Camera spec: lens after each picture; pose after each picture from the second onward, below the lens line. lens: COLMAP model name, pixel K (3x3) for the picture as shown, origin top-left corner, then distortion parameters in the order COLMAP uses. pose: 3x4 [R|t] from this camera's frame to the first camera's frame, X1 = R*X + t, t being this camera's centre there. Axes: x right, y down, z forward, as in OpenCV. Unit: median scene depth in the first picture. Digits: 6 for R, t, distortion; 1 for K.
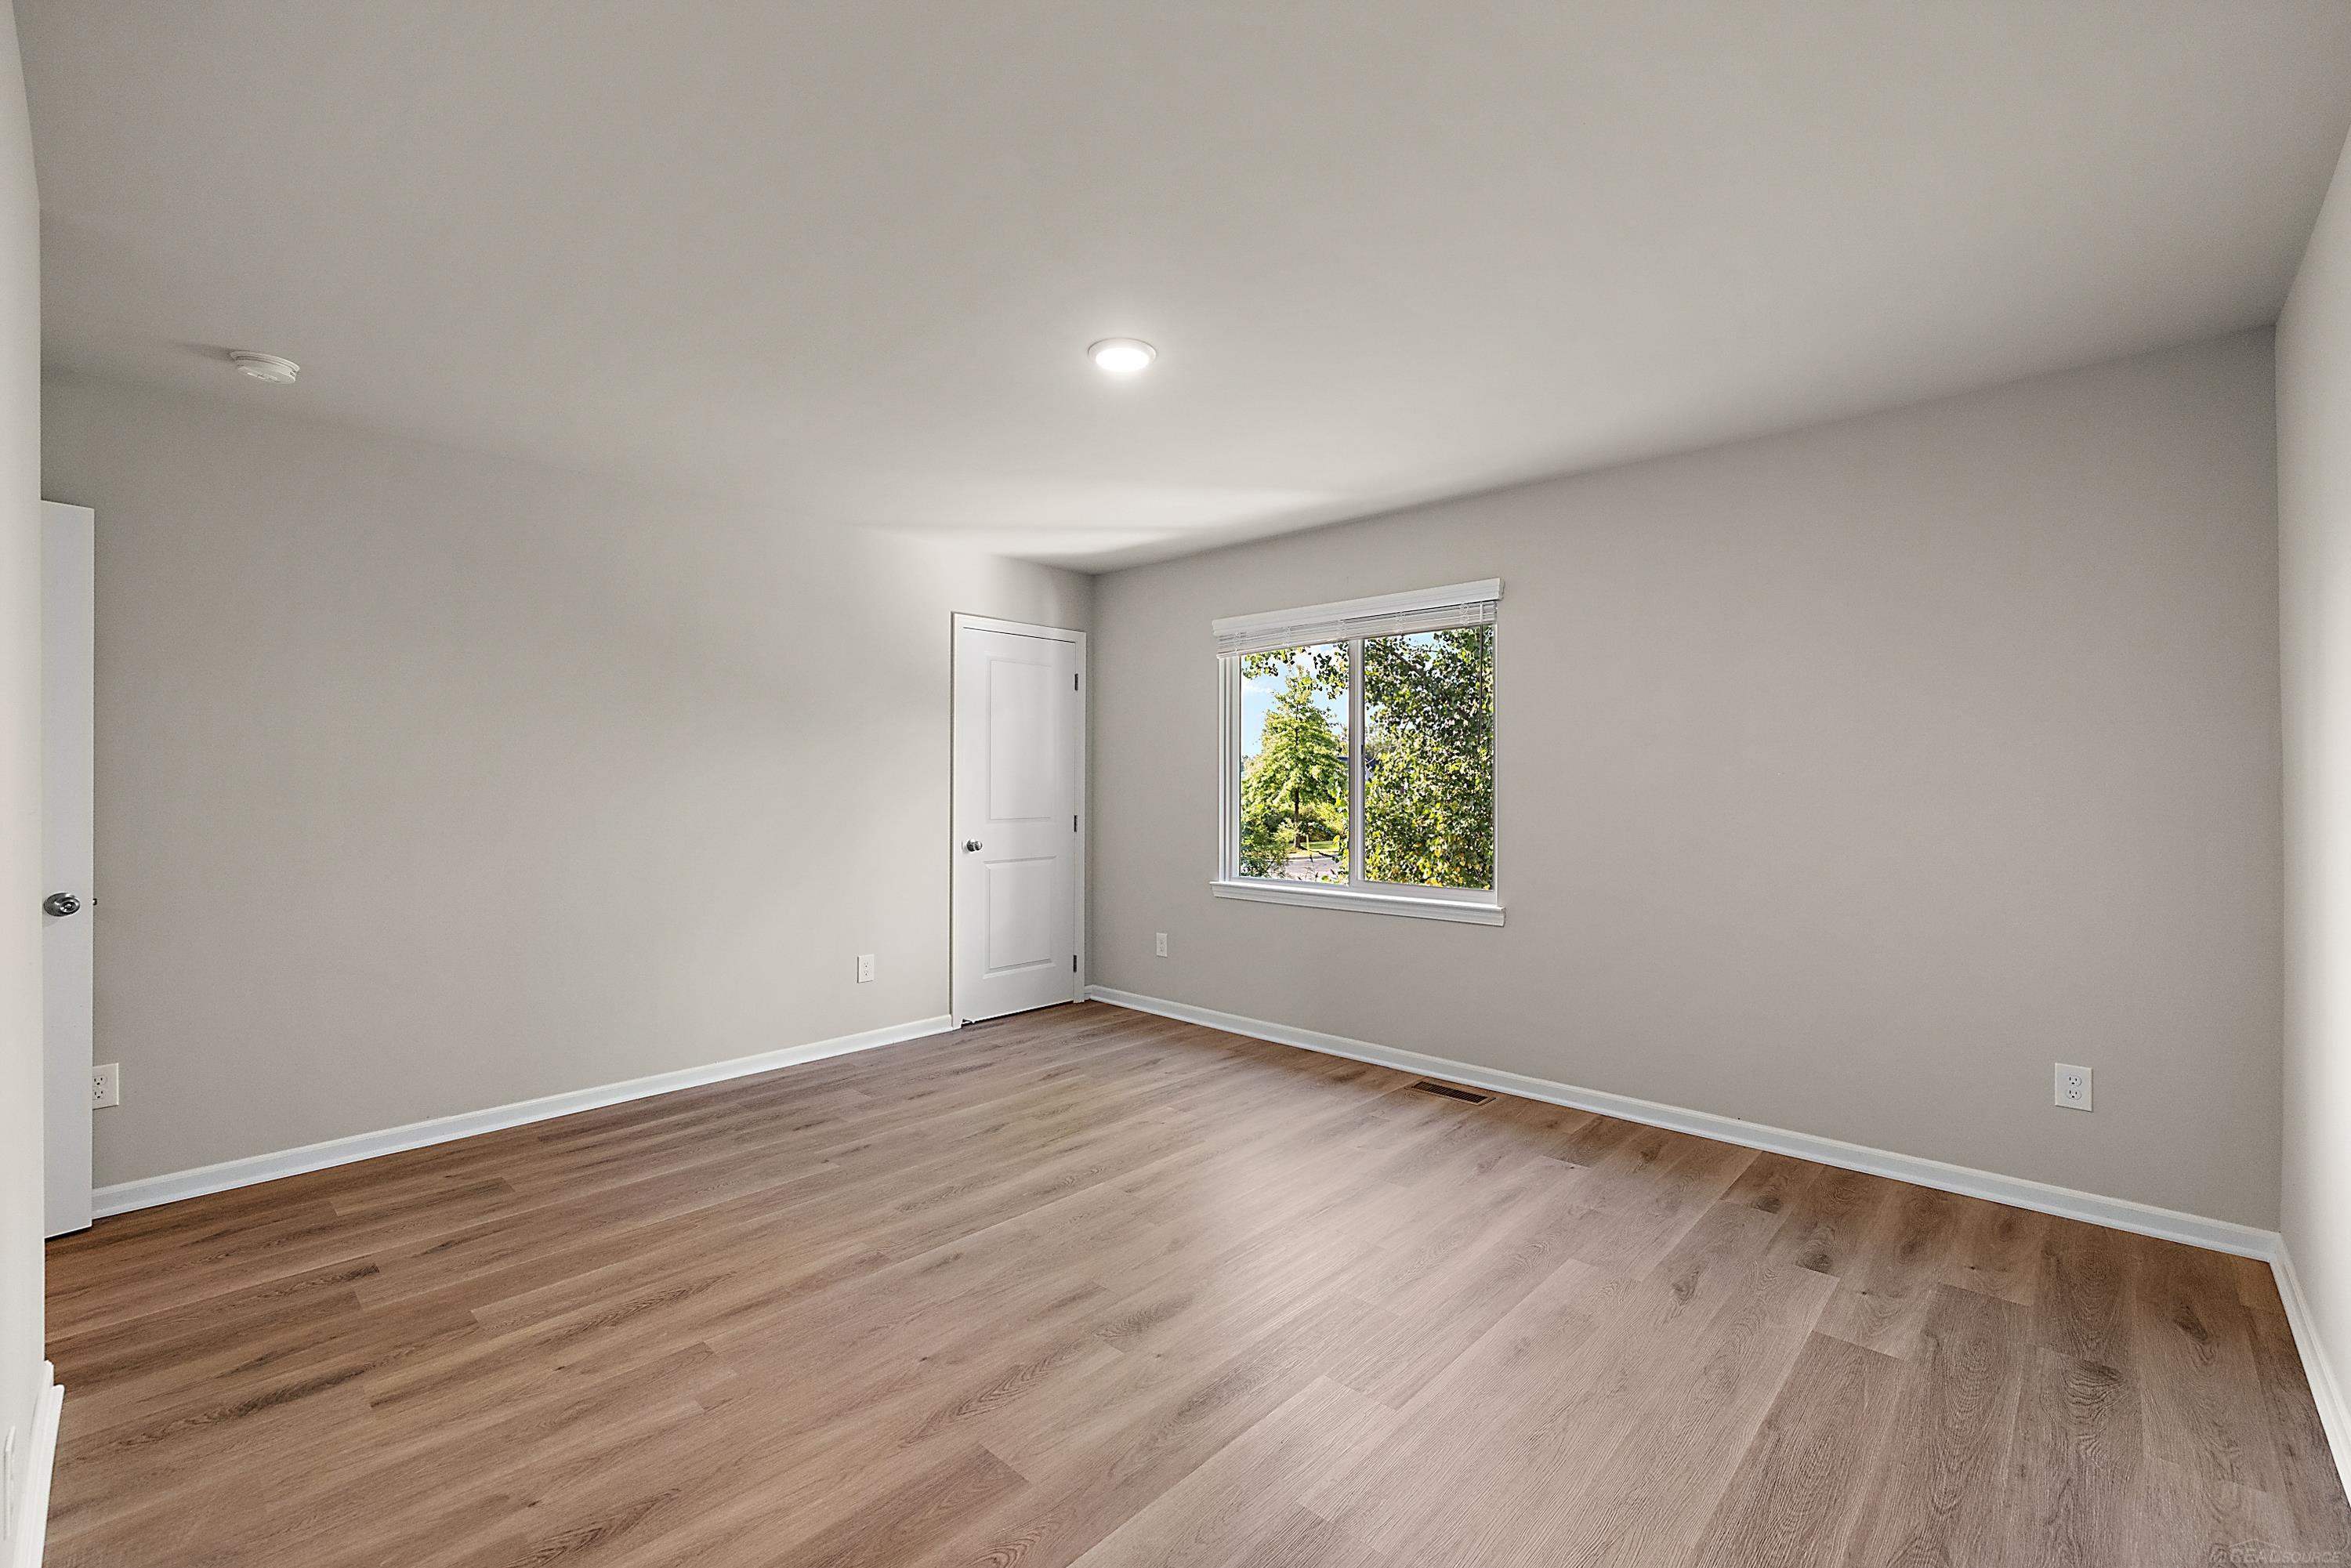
lens RADIAL K [[1002.1, 0, 1176.7], [0, 1002.1, 786.2], [0, 0, 1]] dist [-0.000922, 0.000632]
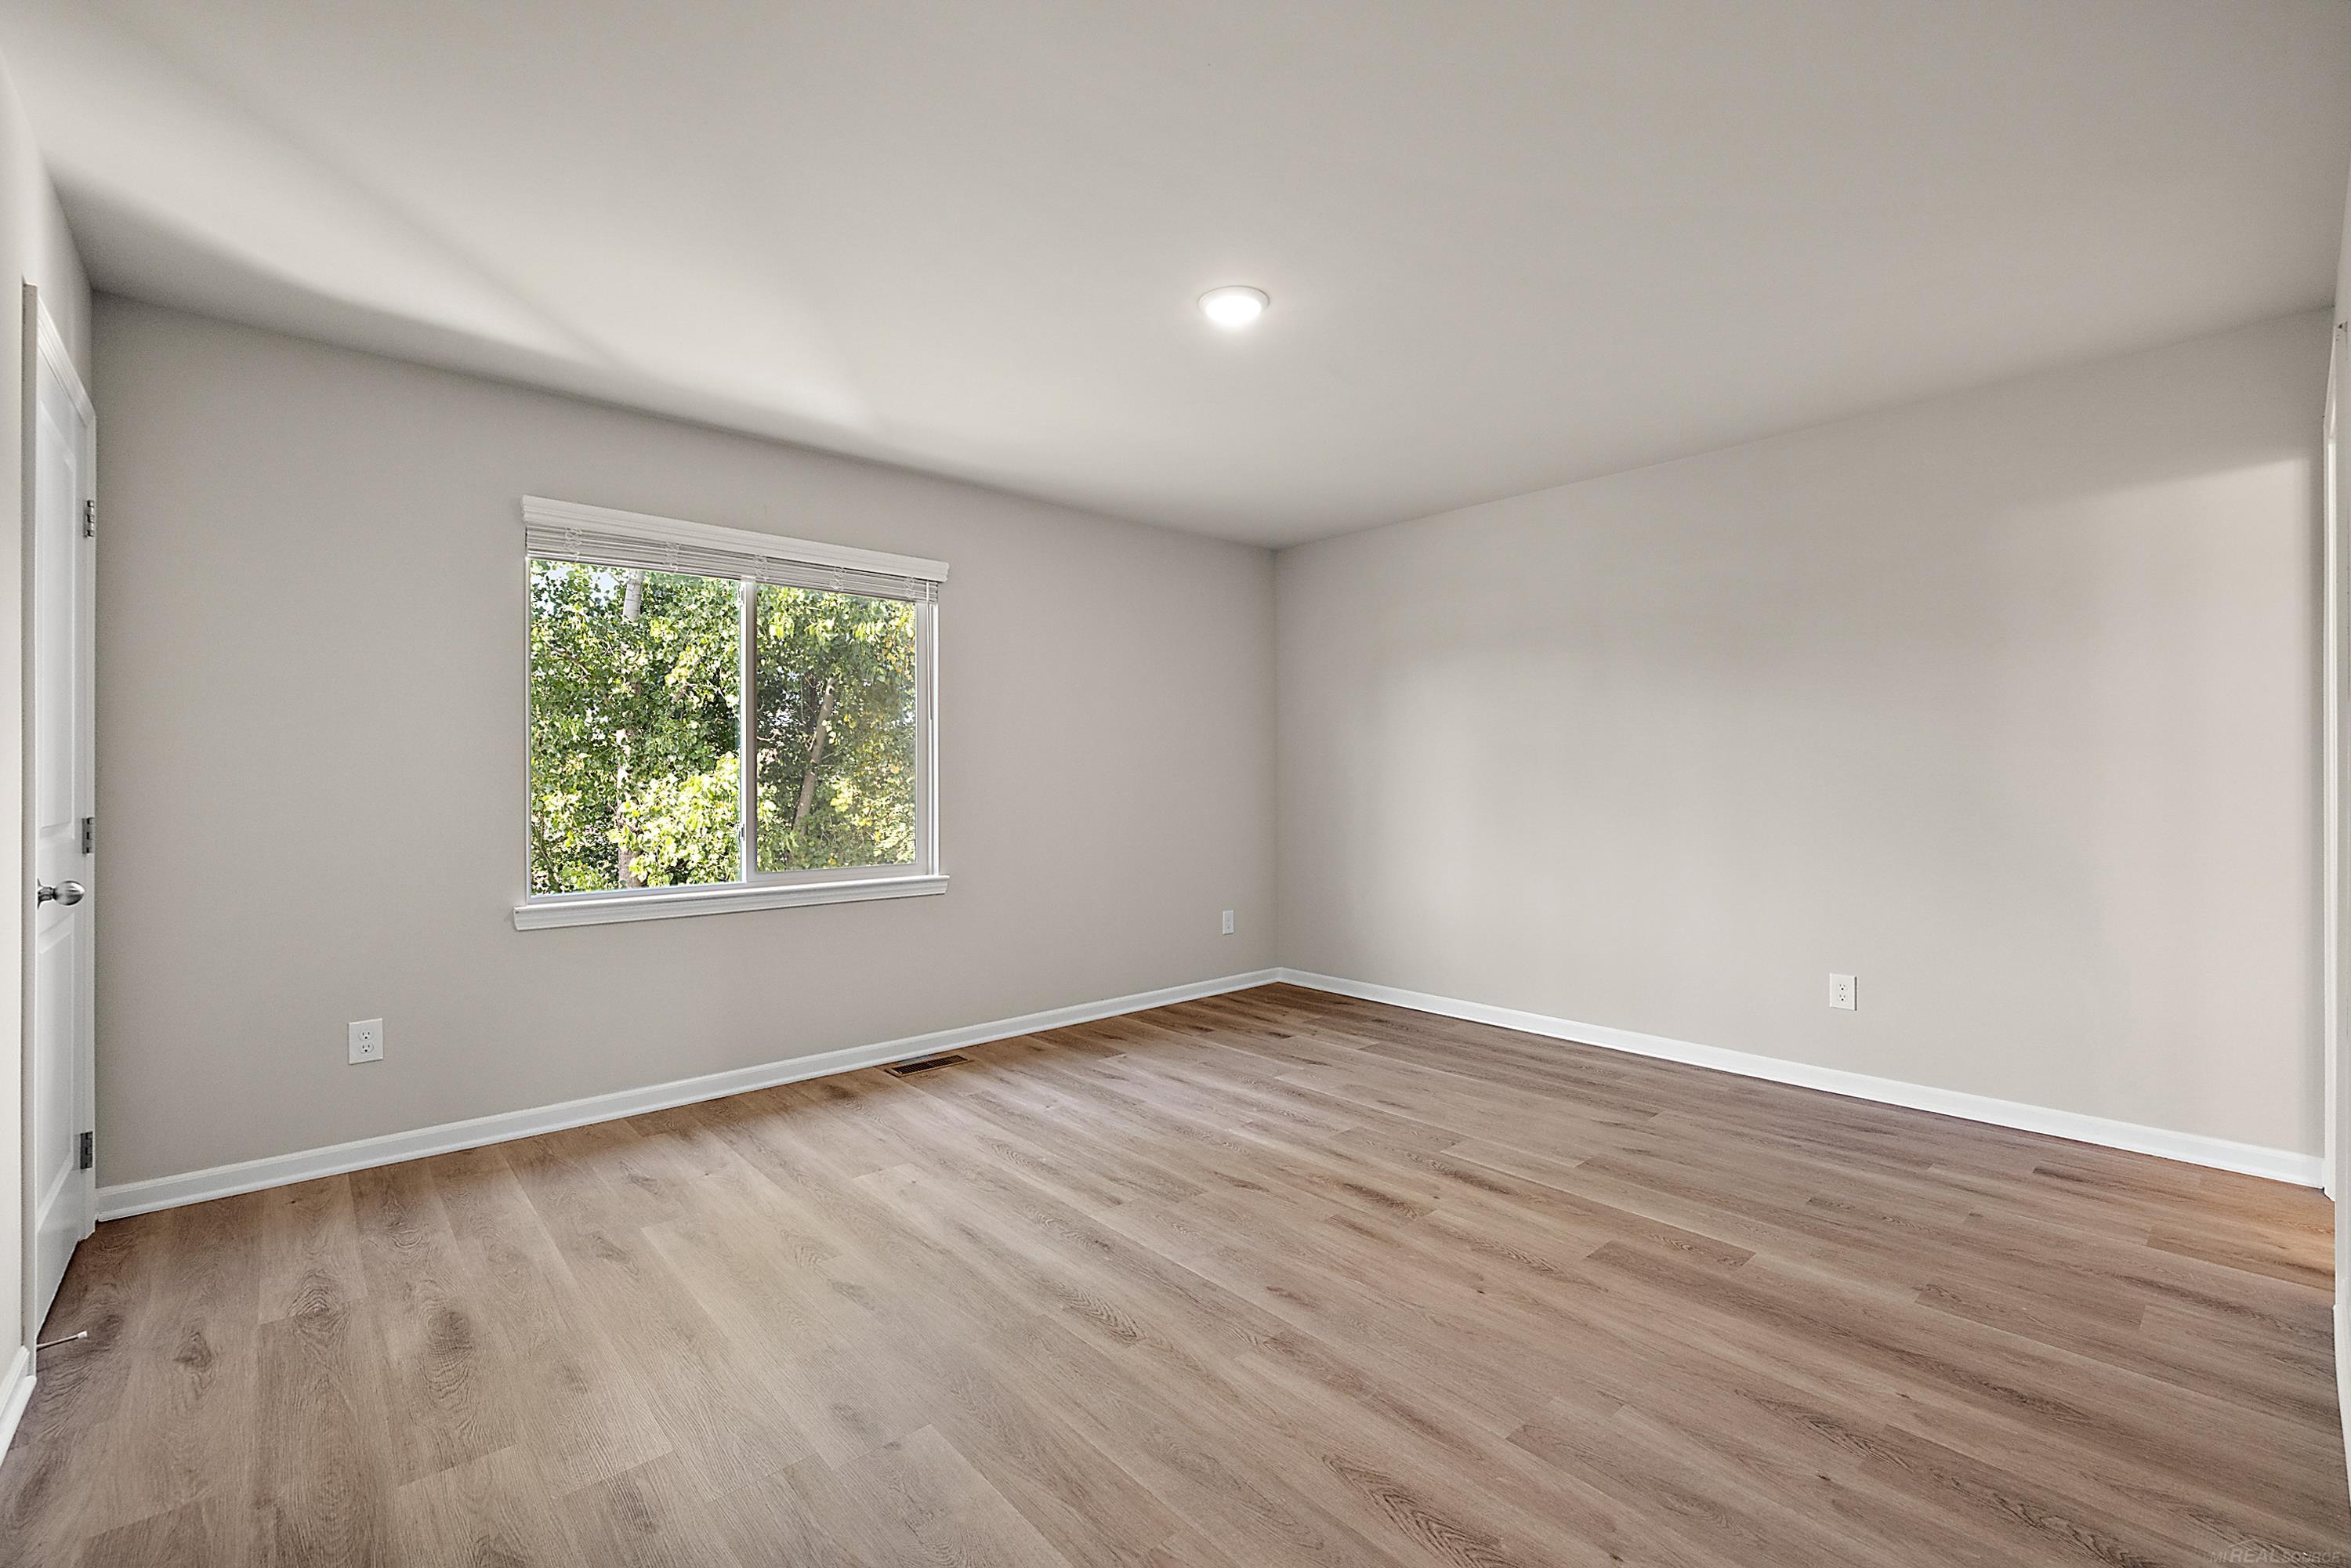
lens RADIAL K [[1009.9, 0, 1194.5], [0, 1009.9, 780.6], [0, 0, 1]] dist [0.001511, 0.000439]
pose [[0.070168, -0.001238, 0.997534, -0.842636], [0.008962, 0.999960, 0.000611, 0.028309], [-0.997495, 0.008897, 0.070176, 0.784117]]
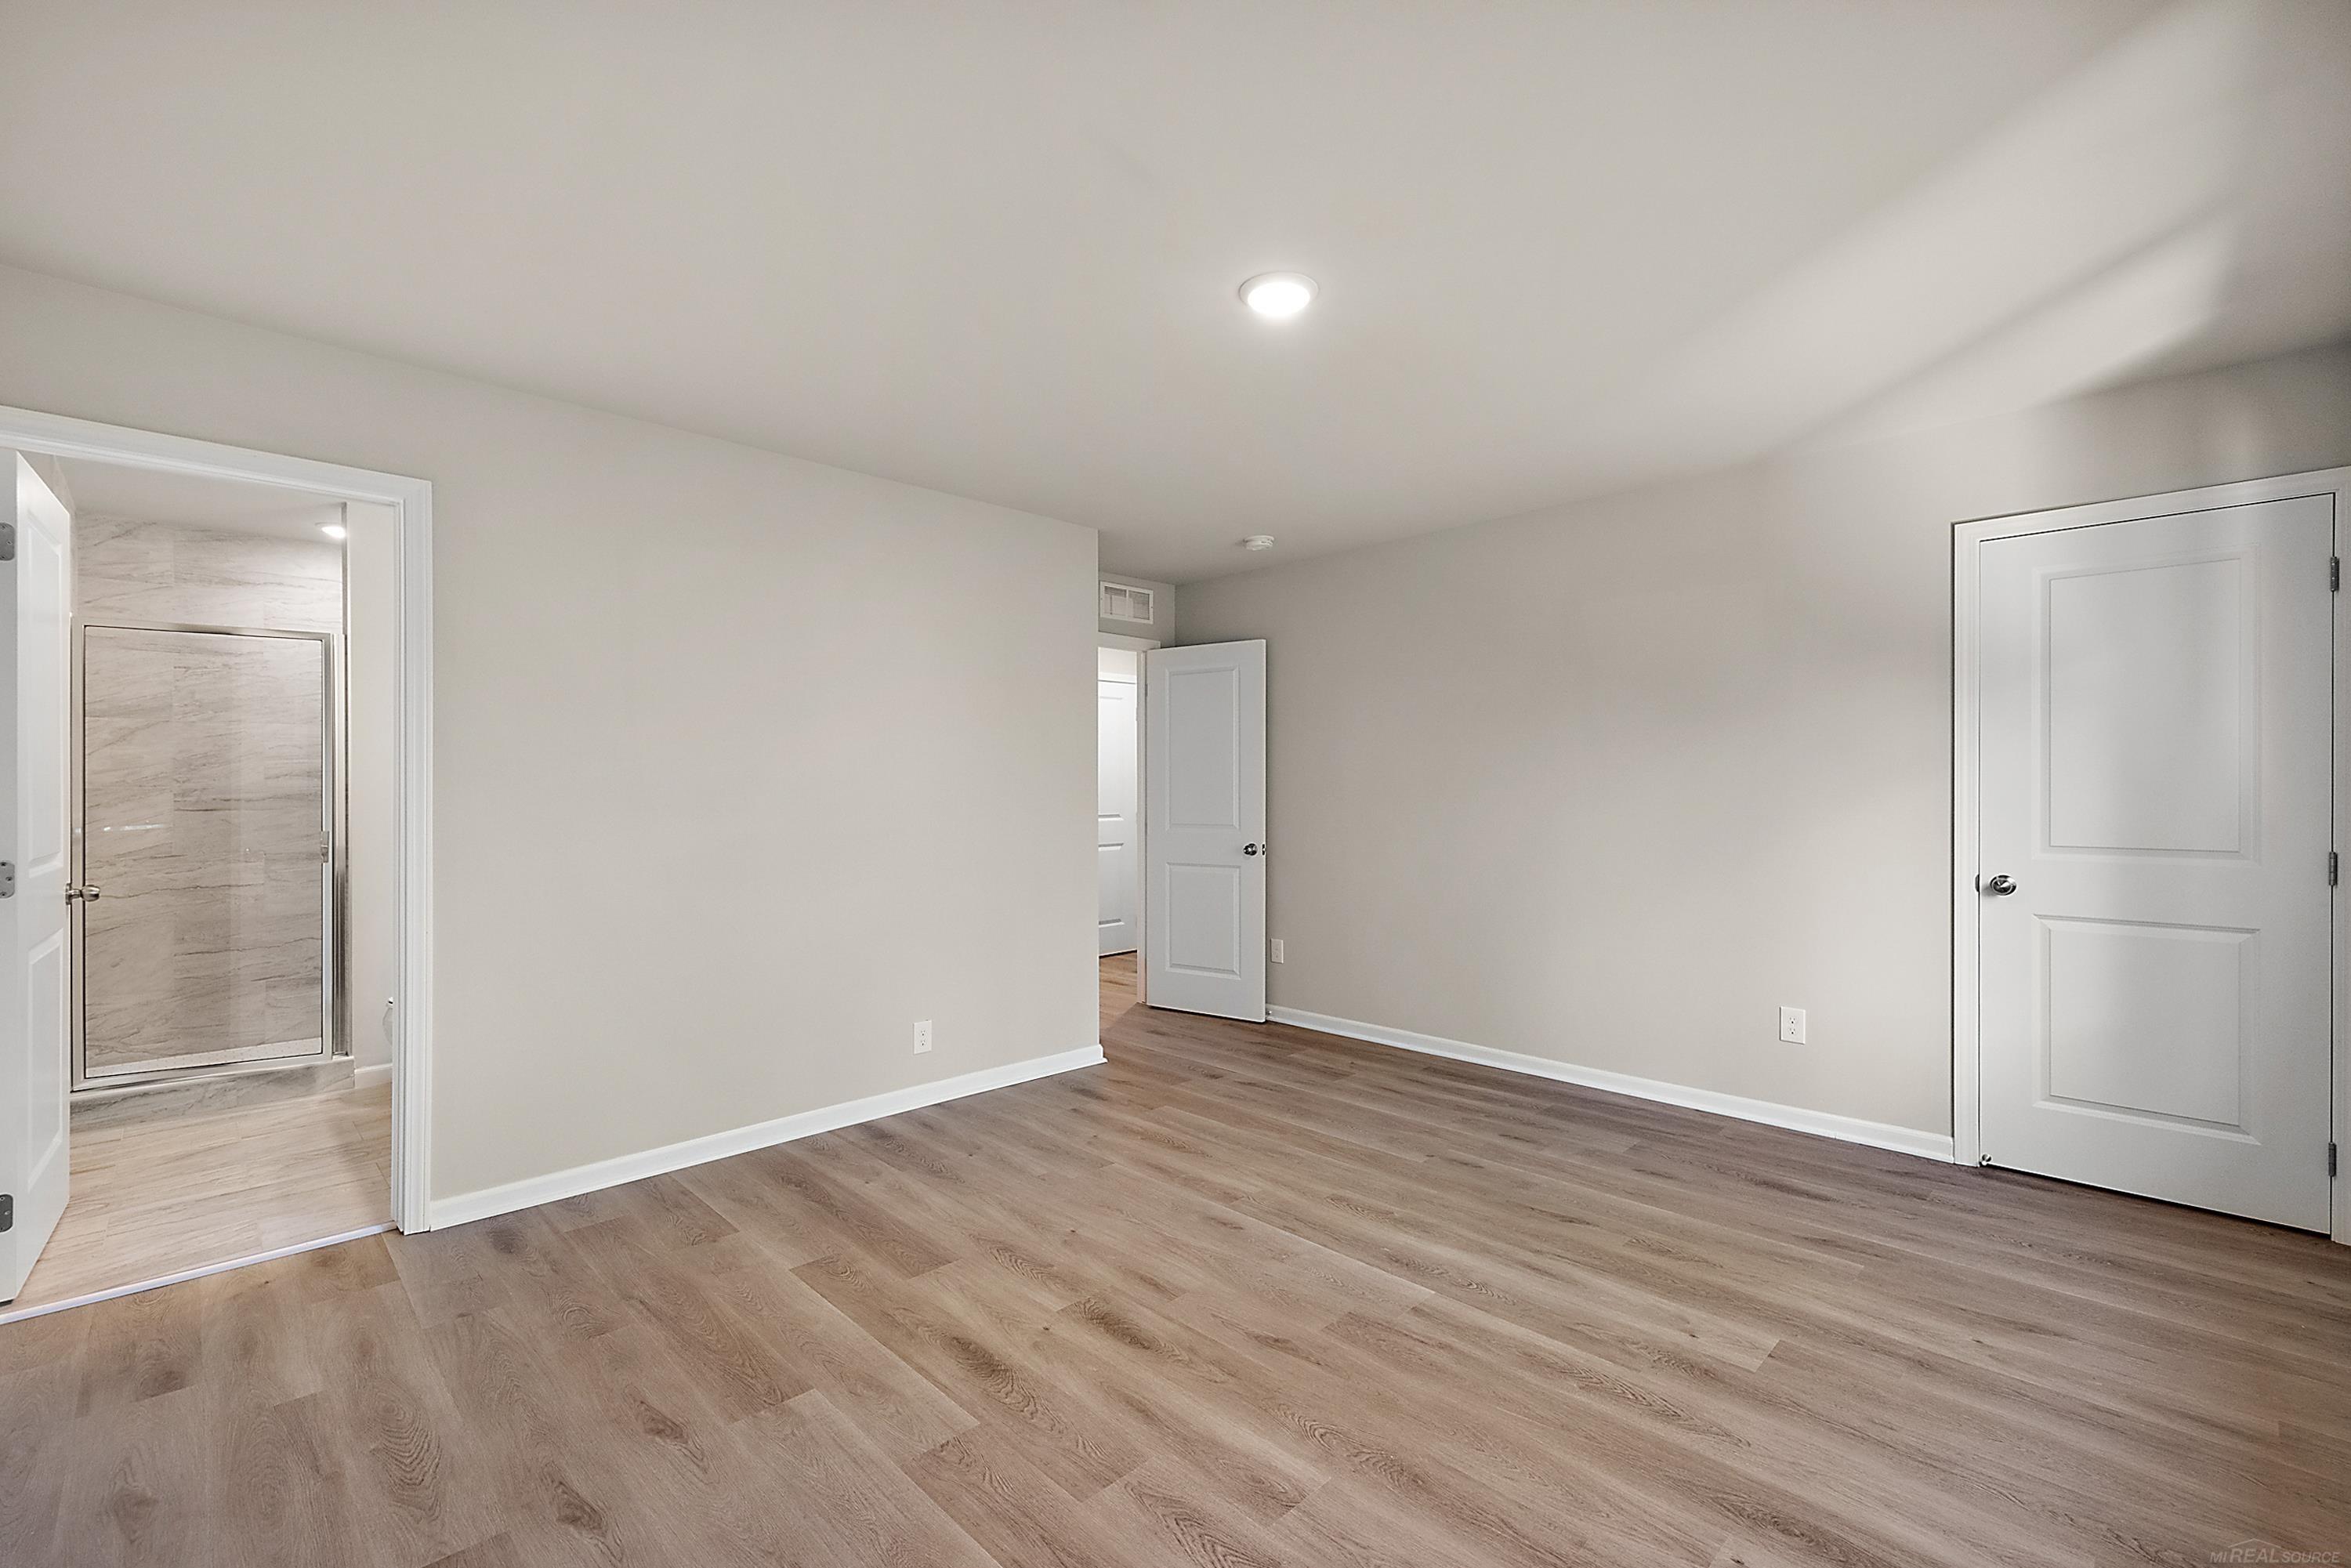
lens RADIAL K [[1002.1, 0, 1176.7], [0, 1002.1, 786.2], [0, 0, 1]] dist [-0.000922, 0.000632]
pose [[-0.044445, -0.002241, -0.999009, 0.665427], [-0.003102, 0.999993, -0.002106, 0.000637], [0.999007, 0.003005, -0.044452, 0.766797]]
